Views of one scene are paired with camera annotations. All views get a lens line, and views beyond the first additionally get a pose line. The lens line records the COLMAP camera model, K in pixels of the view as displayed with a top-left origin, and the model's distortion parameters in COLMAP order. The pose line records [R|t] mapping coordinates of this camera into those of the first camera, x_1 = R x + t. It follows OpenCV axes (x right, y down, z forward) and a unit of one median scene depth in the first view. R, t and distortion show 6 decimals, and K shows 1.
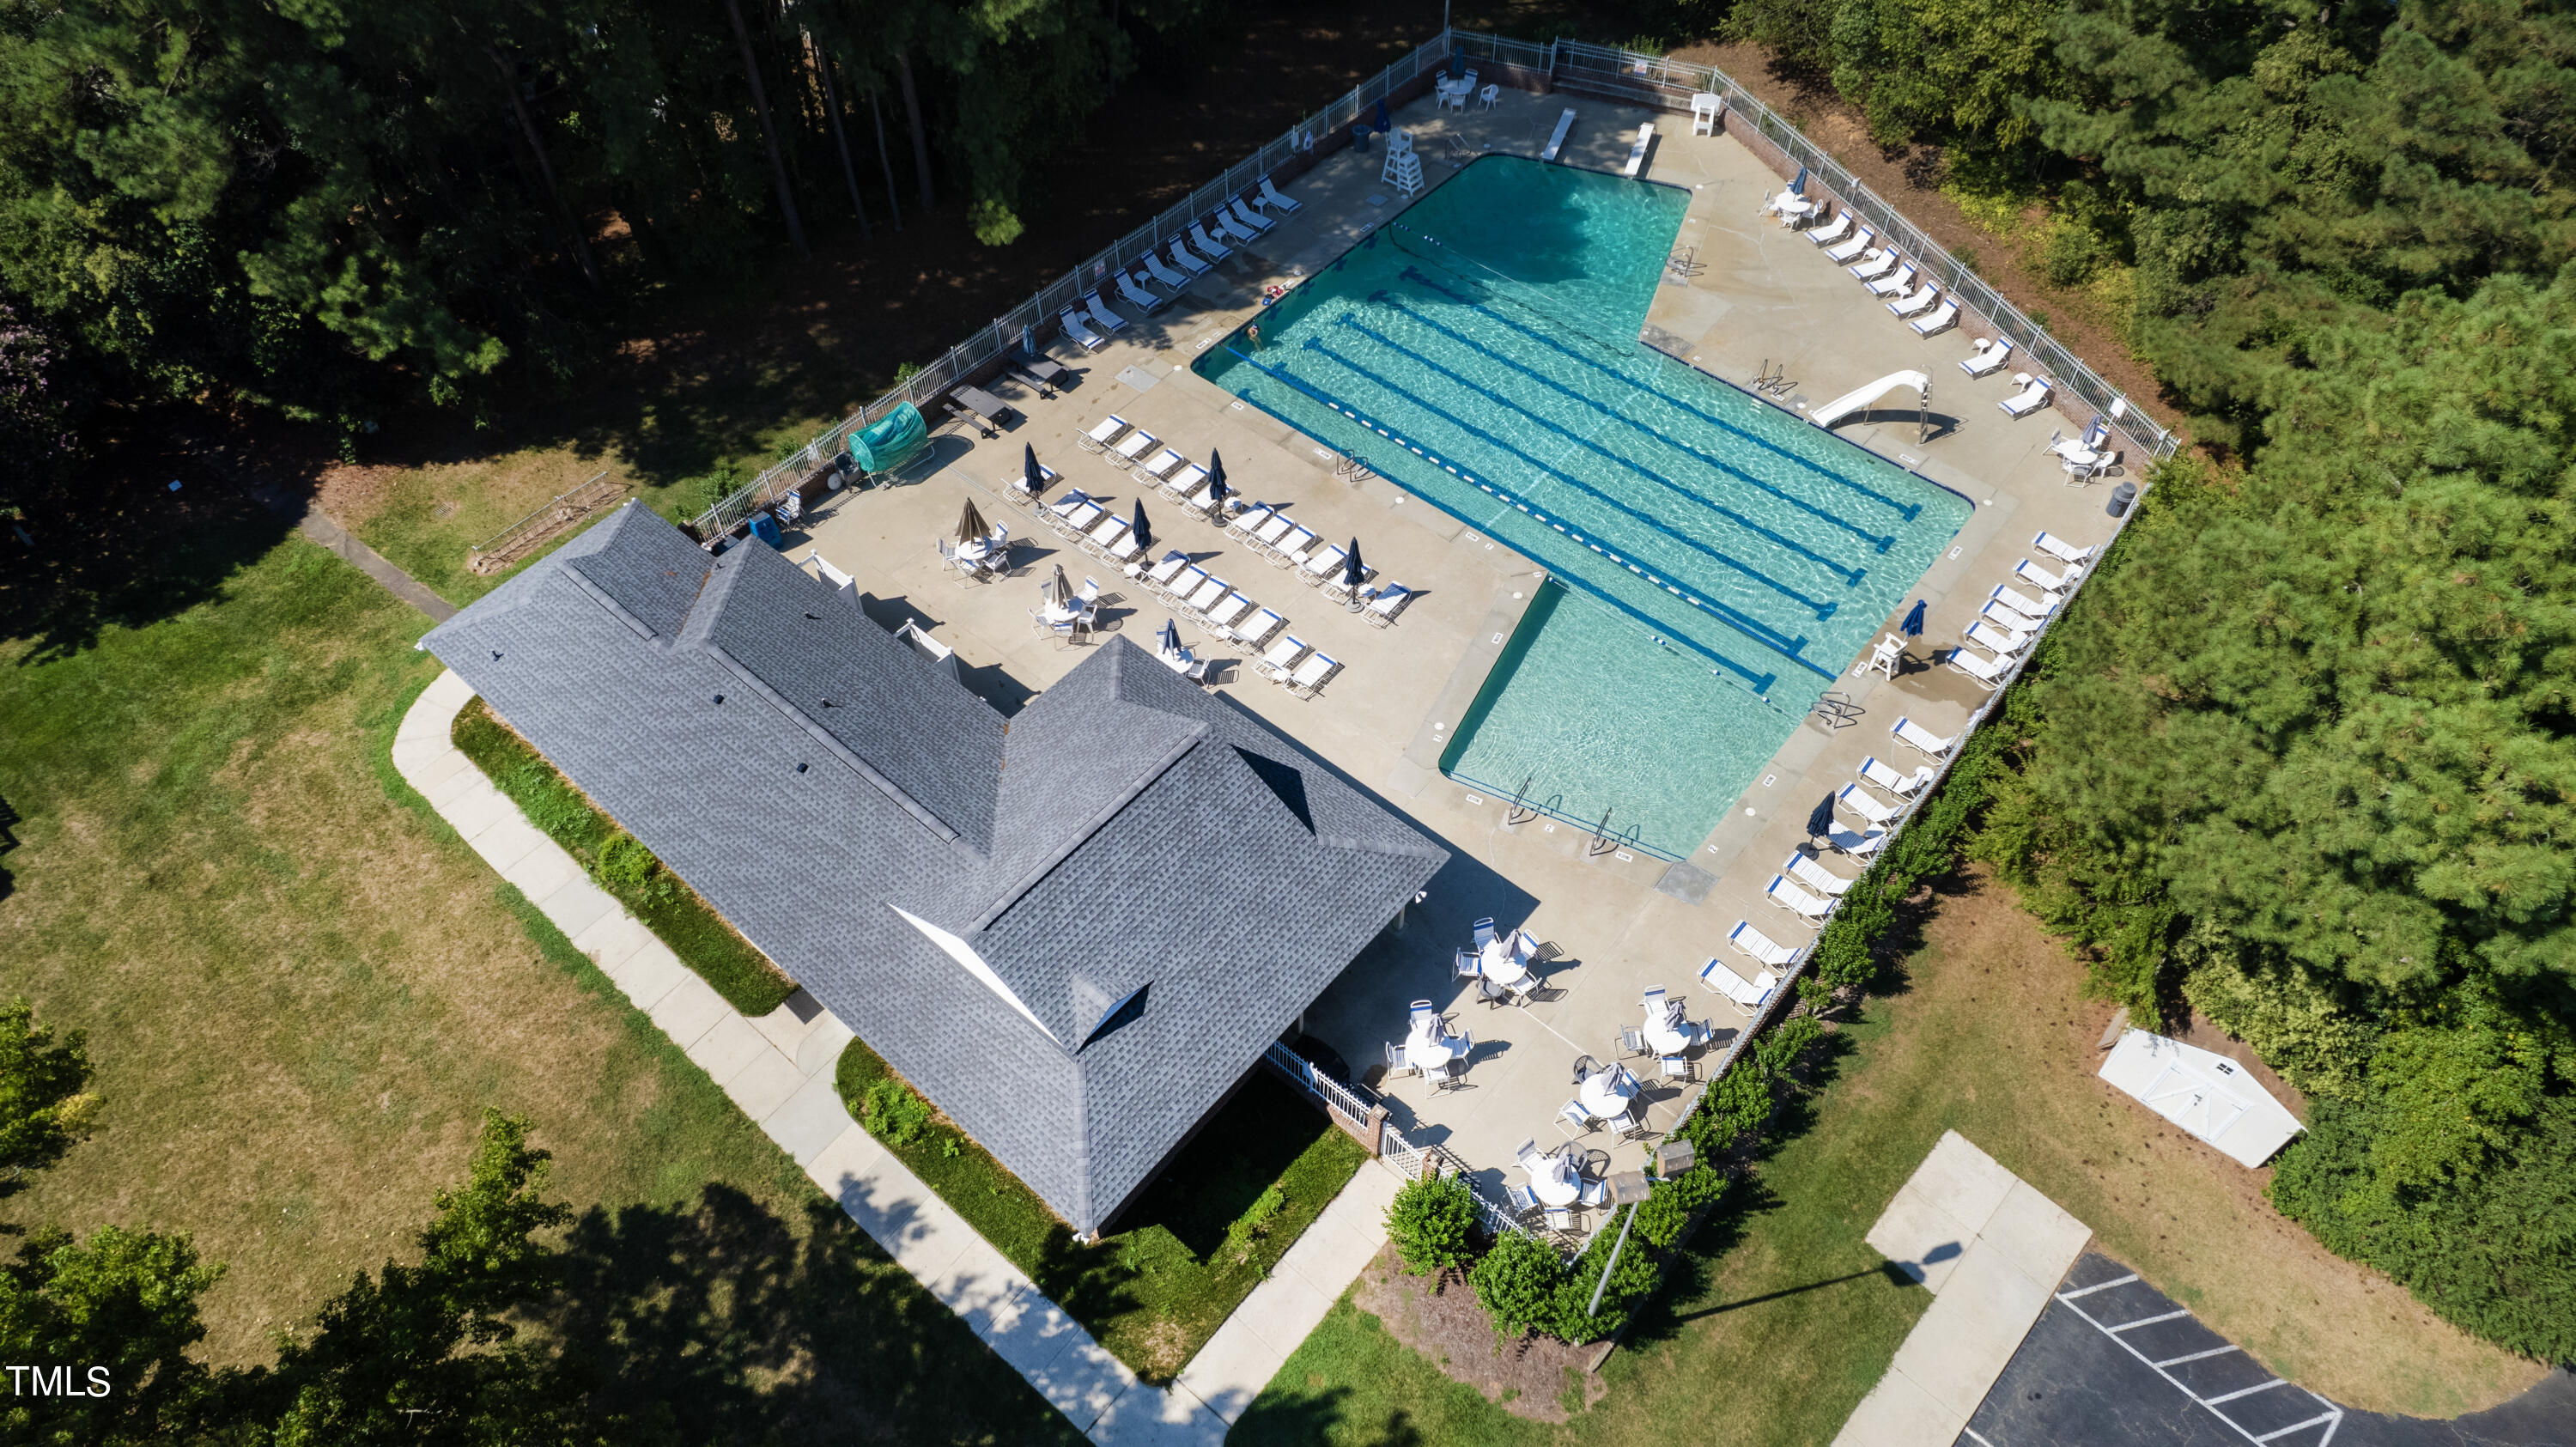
lens RADIAL K [[1653.2, 0, 1289.8], [0, 1653.2, 722.4], [0, 0, 1]] dist [-0.049641, 0.020010]
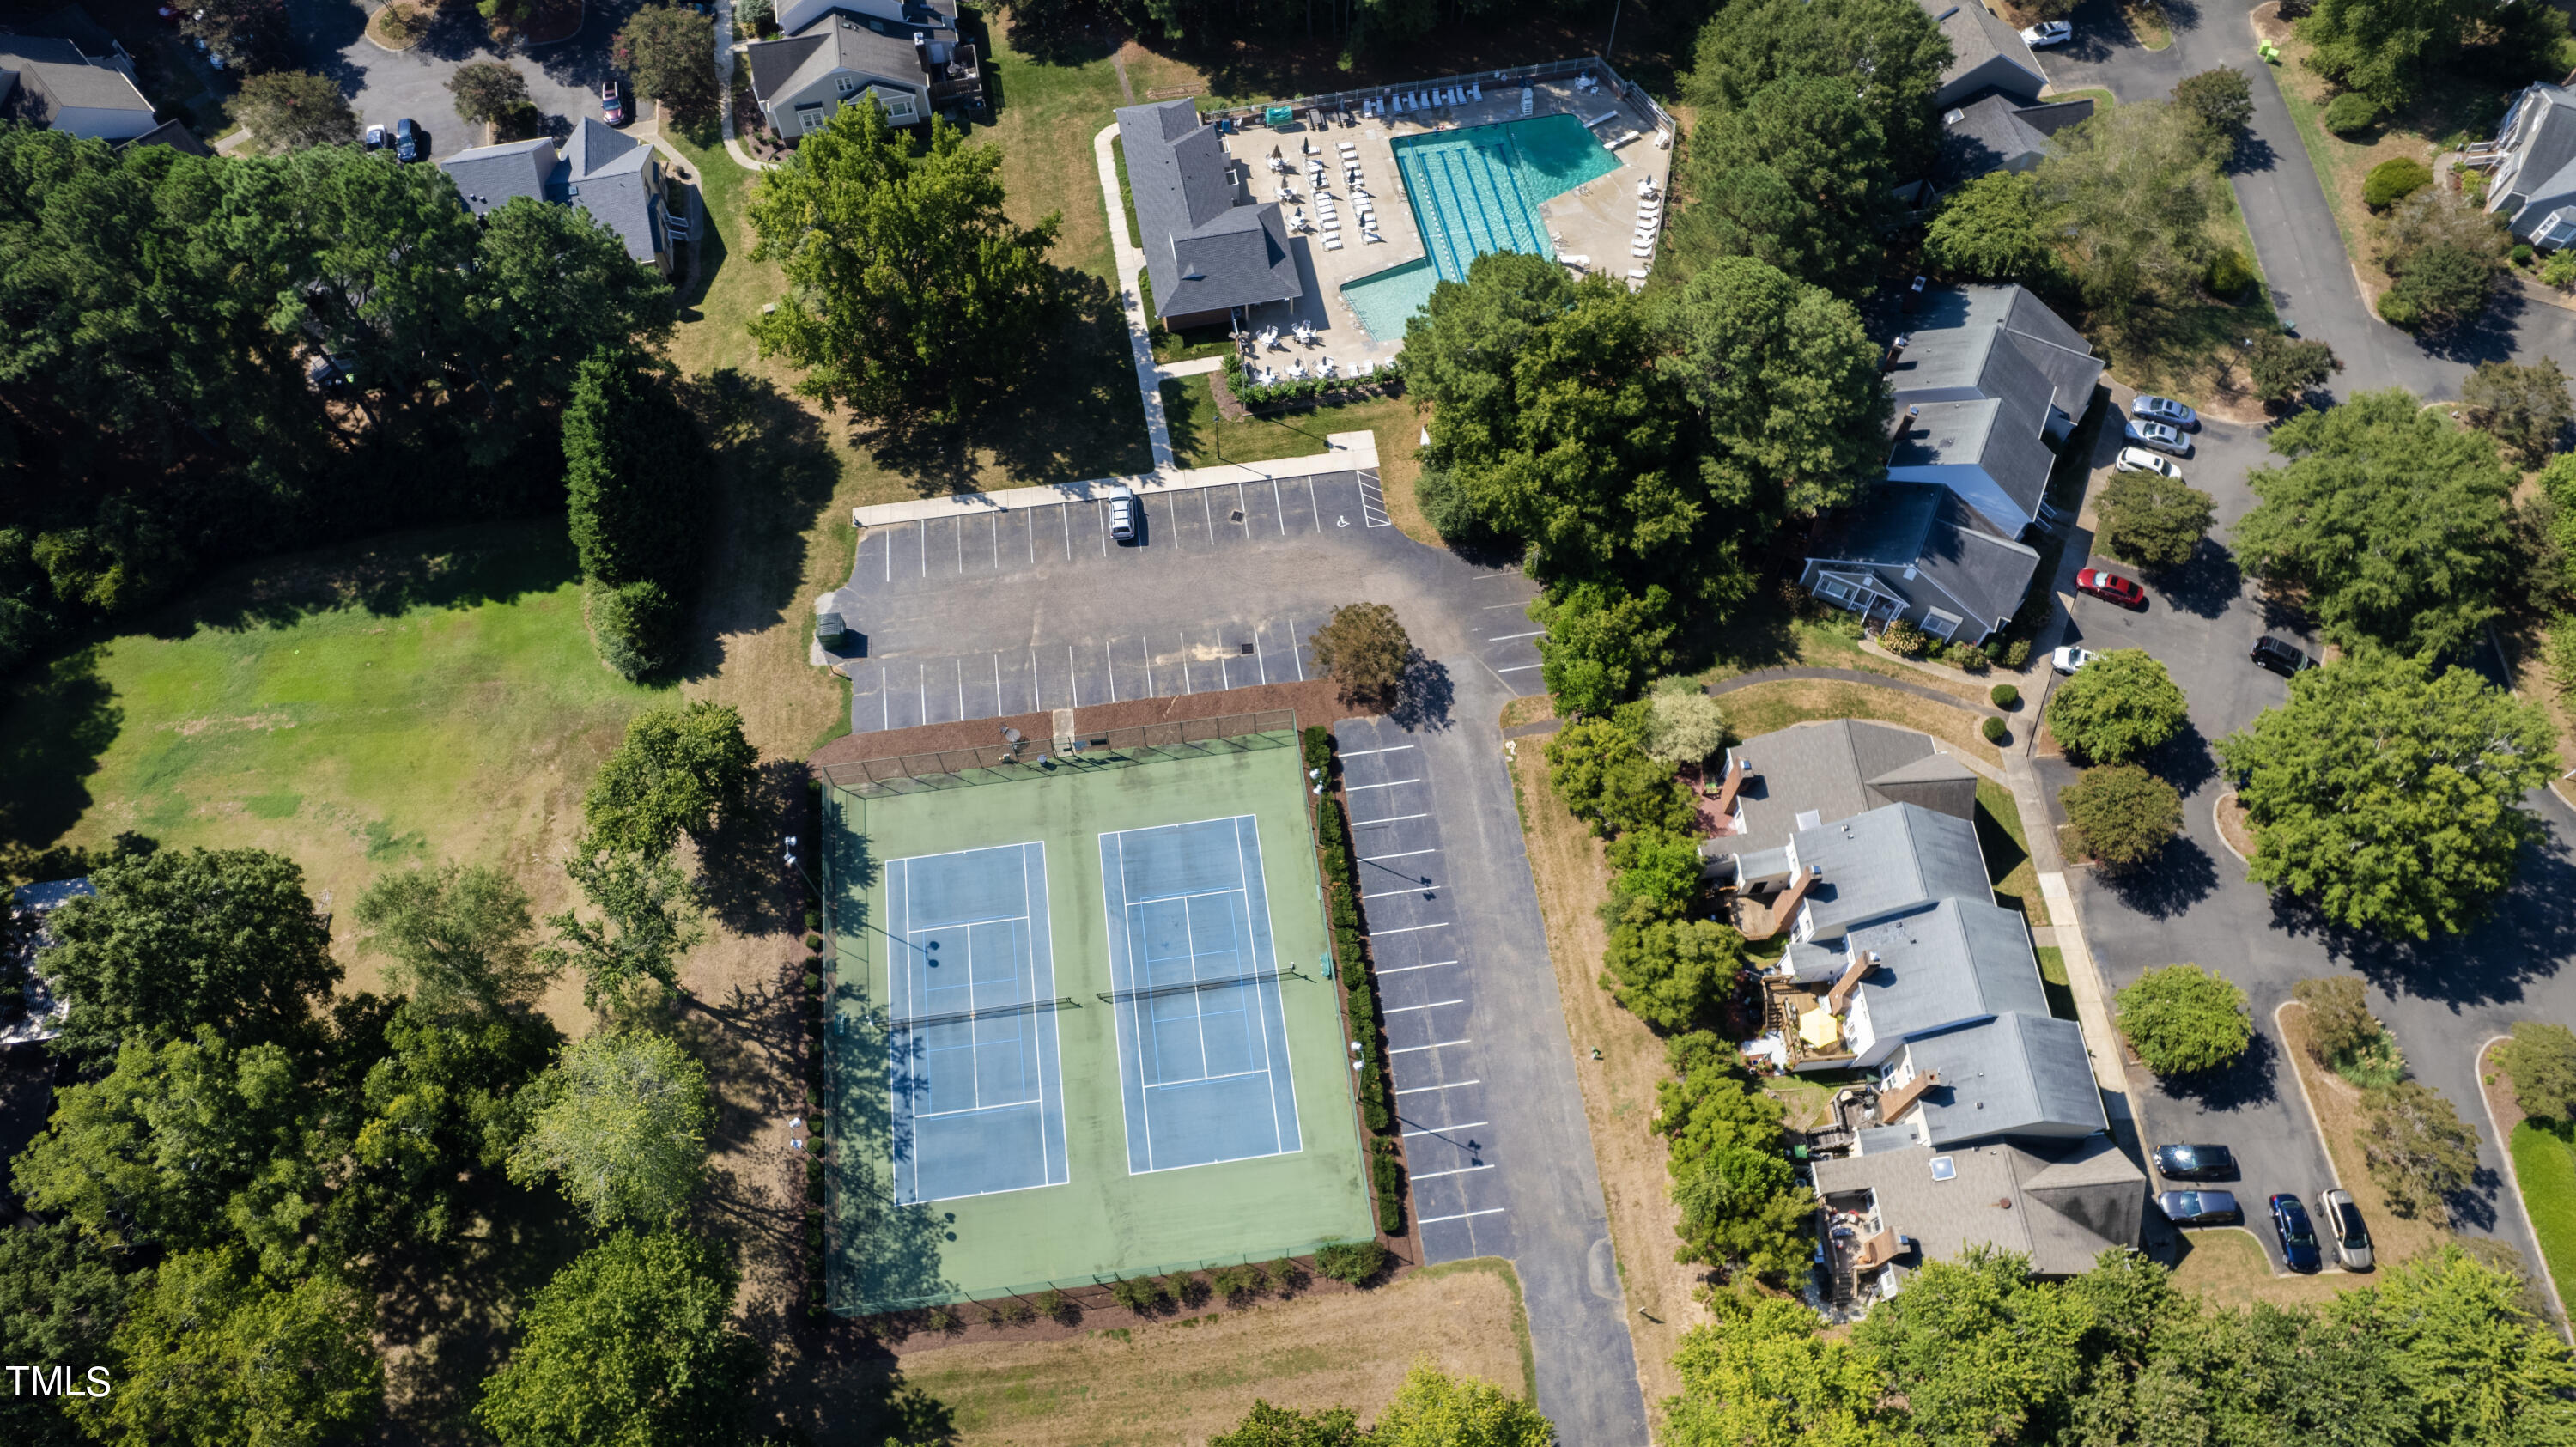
lens RADIAL K [[1653.2, 0, 1287.5], [0, 1653.2, 718.1], [0, 0, 1]] dist [-0.049641, 0.020010]
pose [[0.780520, 0.550009, -0.297117, 1.305777], [-0.481747, 0.832104, 0.274814, -0.096028], [0.398383, -0.071363, 0.914439, -1.854119]]
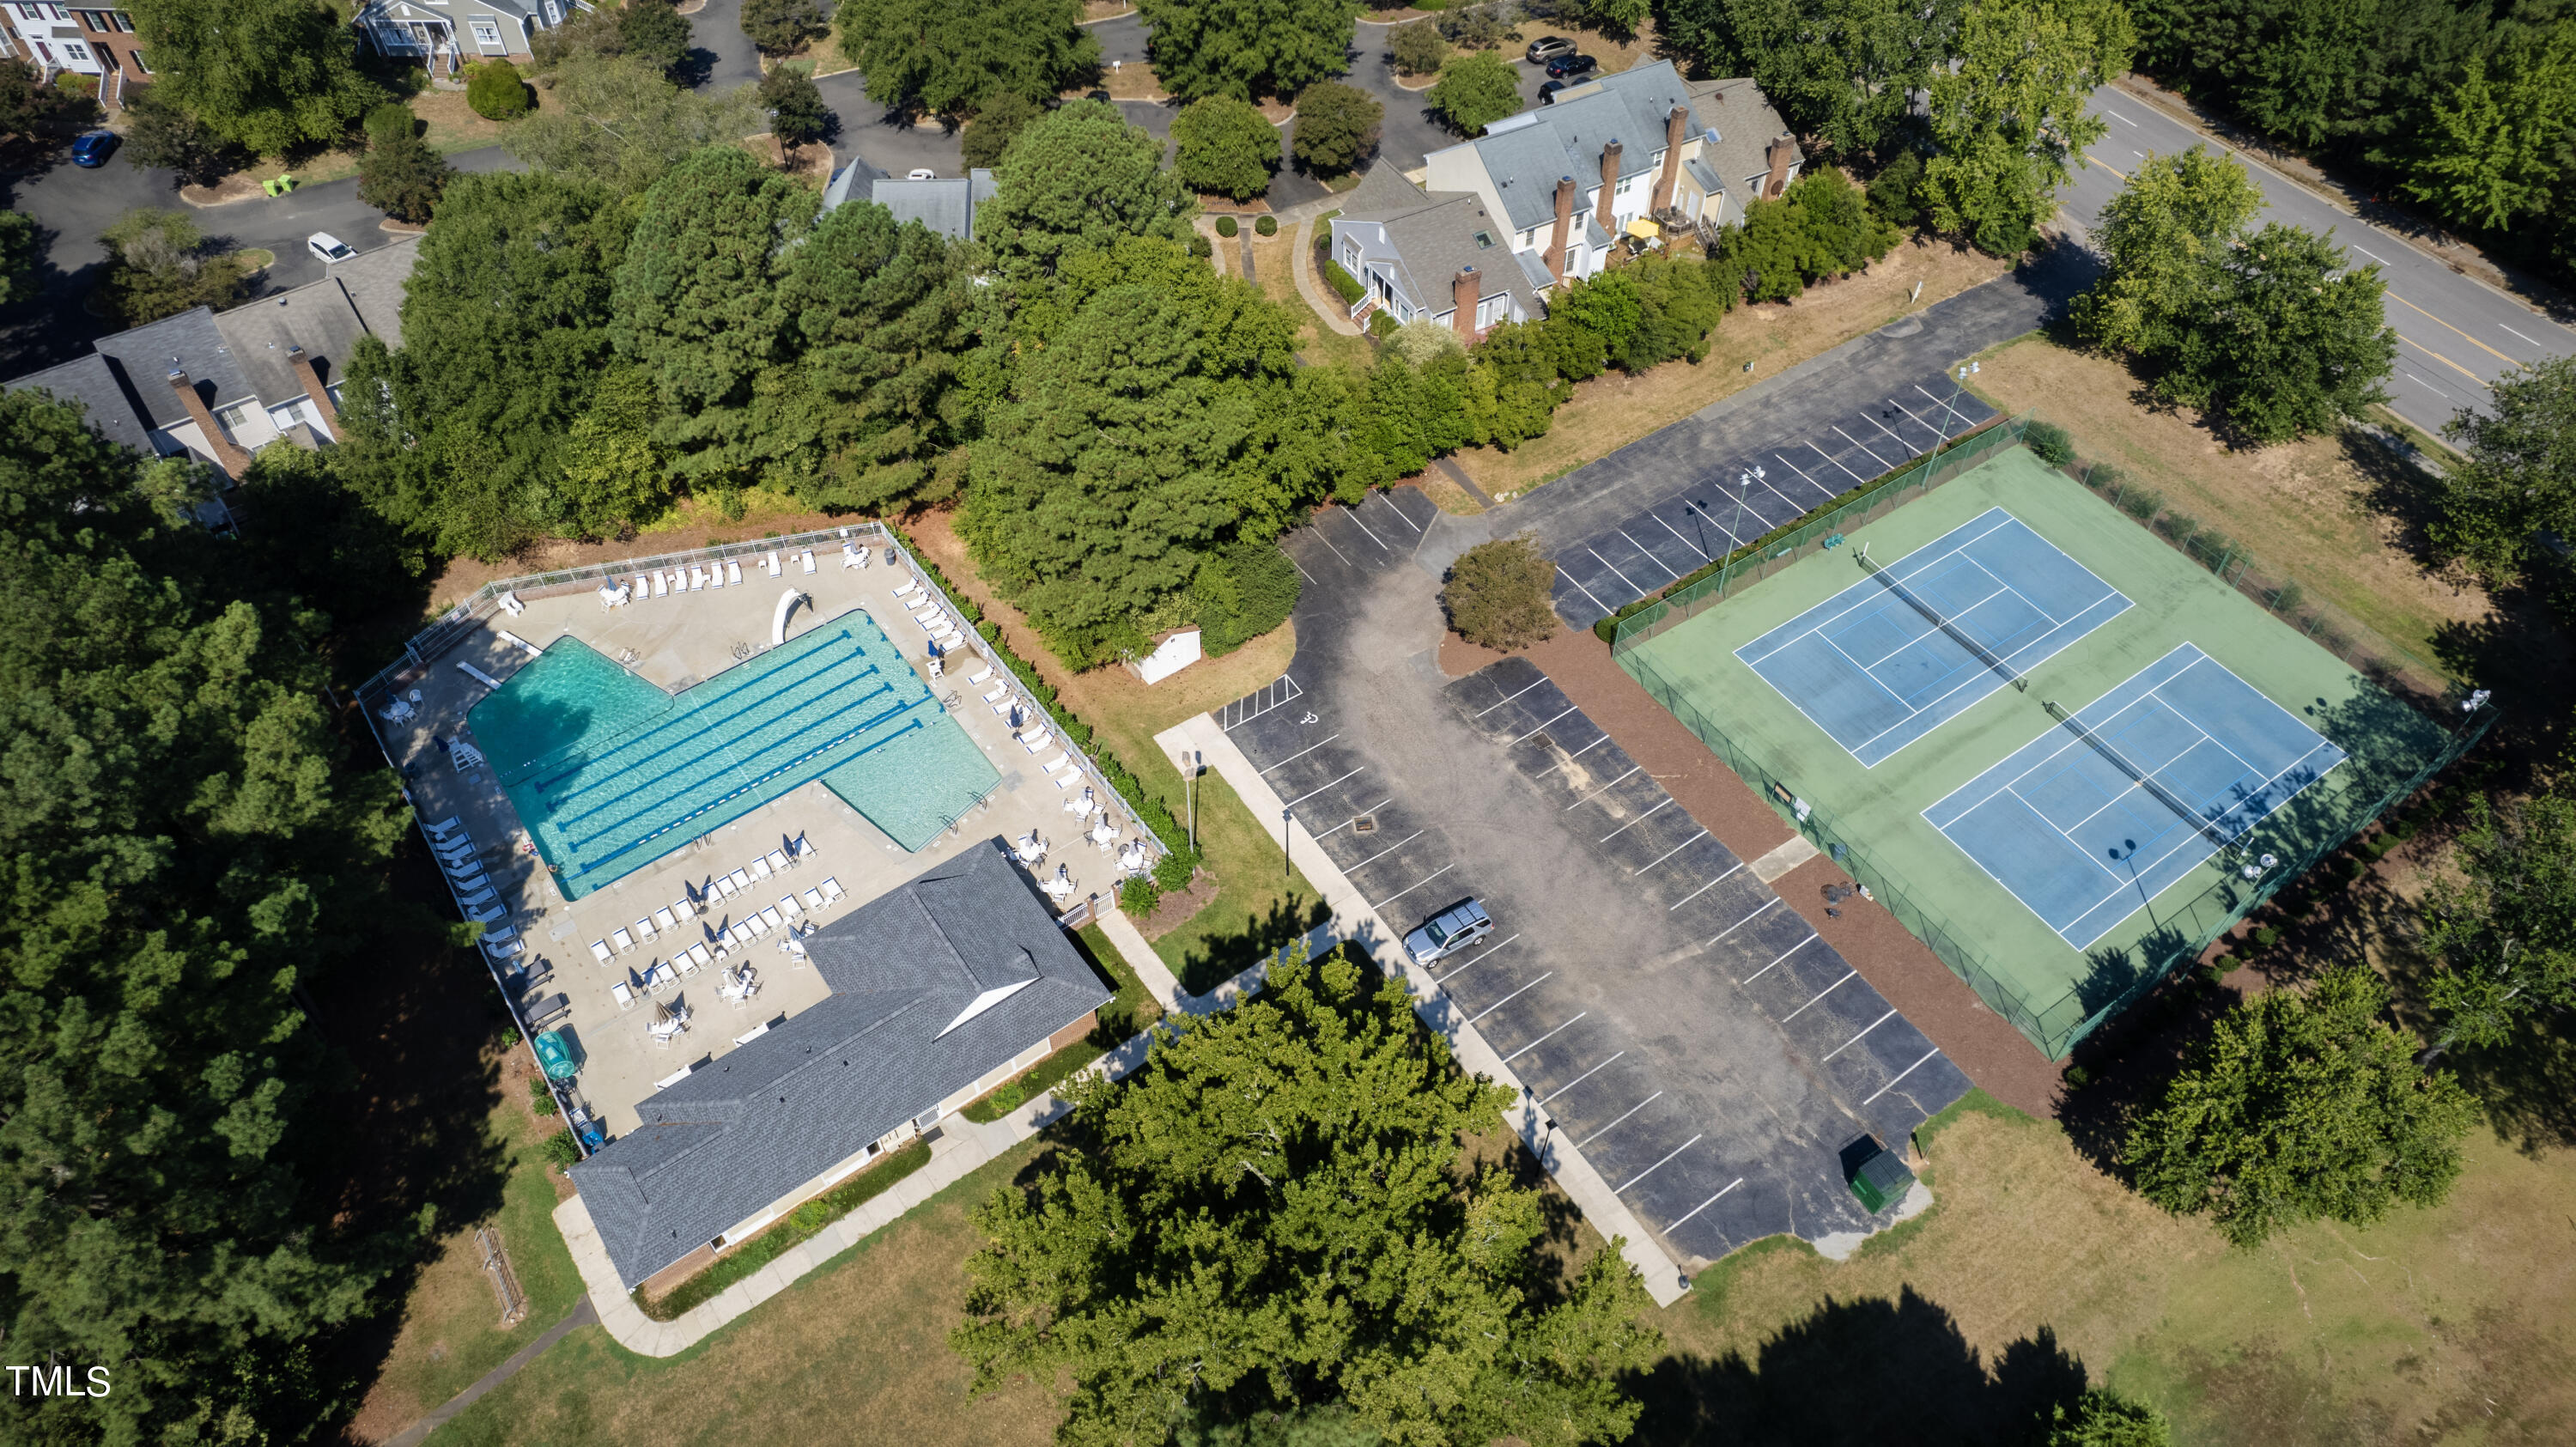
lens RADIAL K [[1653.2, 0, 1285.7], [0, 1653.2, 726.0], [0, 0, 1]] dist [-0.049641, 0.020010]
pose [[0.226358, -0.728754, 0.646282, -0.930150], [0.757129, 0.549067, 0.353951, -0.397854], [-0.612795, 0.409199, 0.676046, -0.666618]]
